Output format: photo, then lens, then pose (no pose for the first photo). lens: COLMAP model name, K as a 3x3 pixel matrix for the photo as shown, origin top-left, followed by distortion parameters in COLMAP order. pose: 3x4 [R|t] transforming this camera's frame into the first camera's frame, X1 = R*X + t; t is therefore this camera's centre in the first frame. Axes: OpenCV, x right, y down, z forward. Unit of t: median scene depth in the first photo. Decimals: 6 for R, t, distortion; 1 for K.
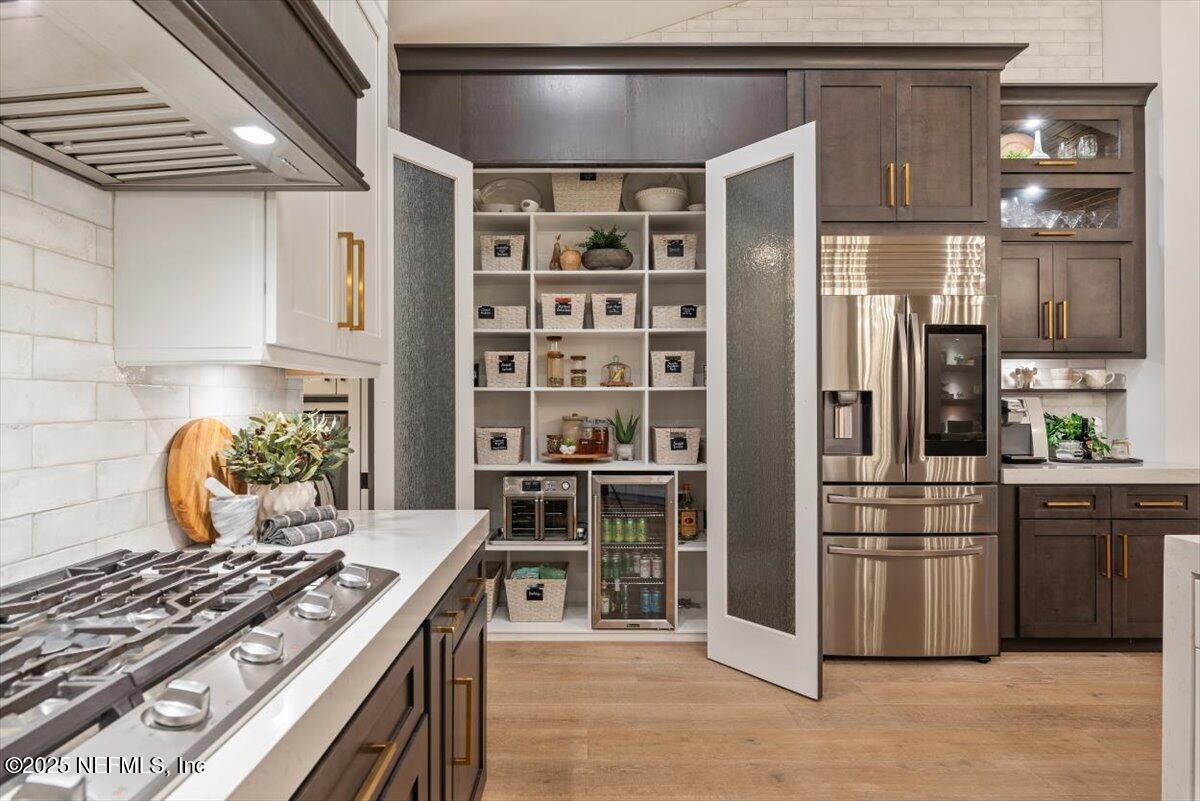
lens RADIAL K [[690.6, 0, 598.4], [0, 690.6, 400.7], [0, 0, 1]] dist [-0.004103, -0.000193]
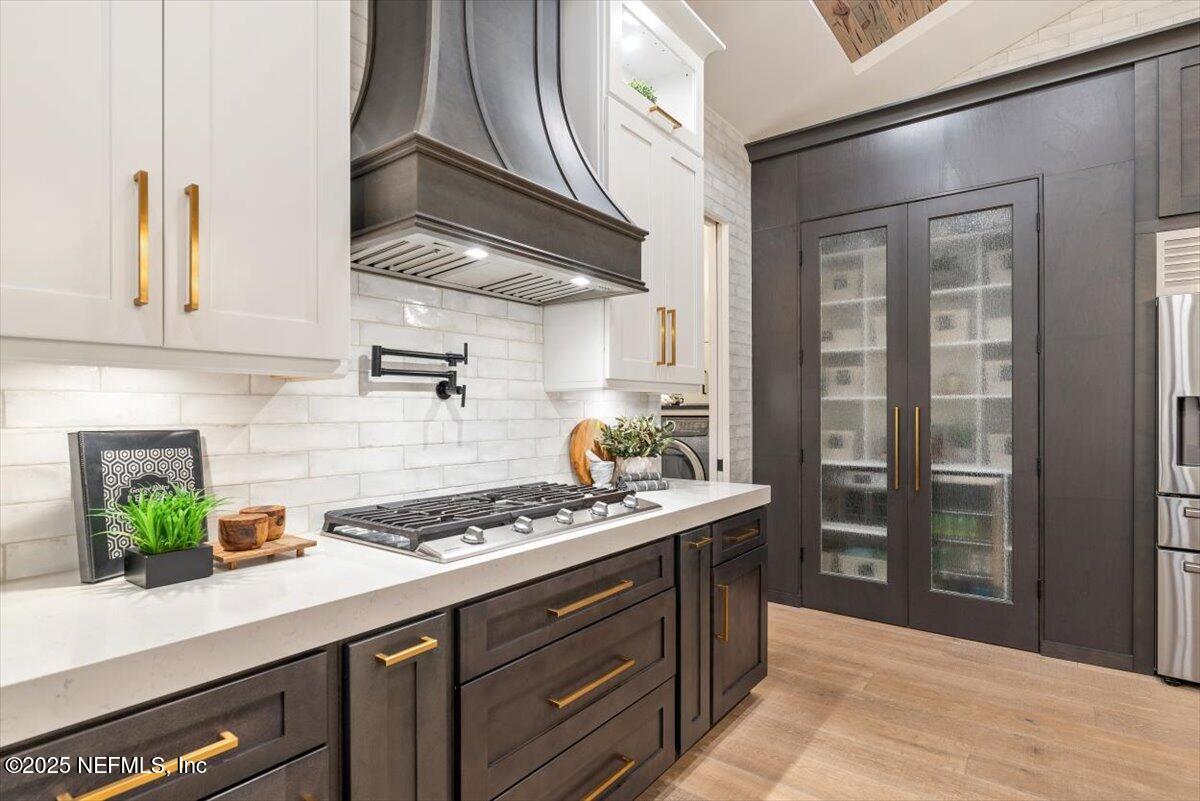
lens RADIAL K [[603.5, 0, 601.8], [0, 603.5, 407.8], [0, 0, 1]] dist [0.000286, -0.000393]
pose [[0.805708, -0.002651, -0.592308, 0.386678], [0.002918, 0.999996, -0.000506, -0.001912], [0.592306, -0.001321, 0.805712, -0.261326]]
